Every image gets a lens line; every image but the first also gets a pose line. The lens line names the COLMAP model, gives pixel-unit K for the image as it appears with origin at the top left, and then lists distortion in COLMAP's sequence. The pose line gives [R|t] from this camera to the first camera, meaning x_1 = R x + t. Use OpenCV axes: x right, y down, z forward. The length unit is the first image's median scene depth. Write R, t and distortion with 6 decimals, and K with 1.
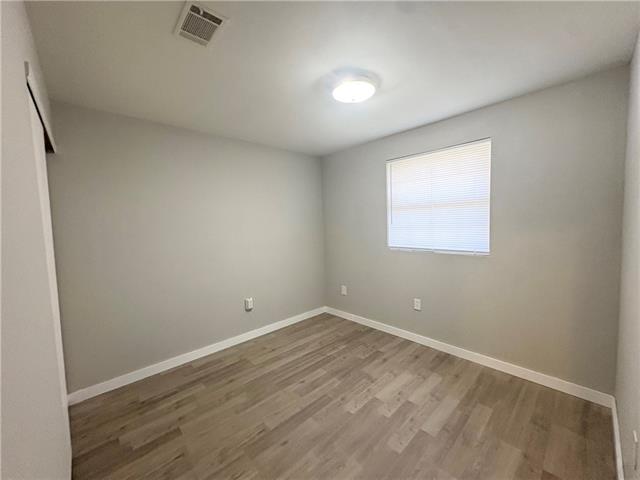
lens RADIAL K [[254.7, 0, 318.0], [0, 254.7, 240.2], [0, 0, 1]] dist [0.002126, -0.000362]
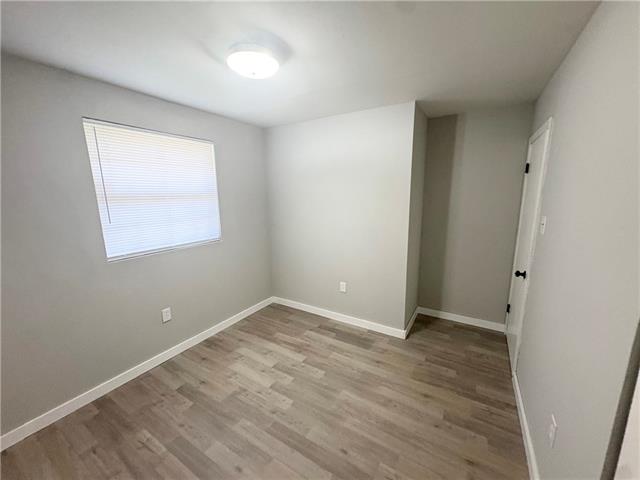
lens RADIAL K [[254.7, 0, 323.2], [0, 254.7, 238.7], [0, 0, 1]] dist [0.002126, -0.000362]
pose [[-0.277770, -0.140438, 0.950327, -0.657161], [0.086488, 0.981583, 0.170337, -0.117477], [-0.956746, 0.129506, -0.260508, 0.880834]]
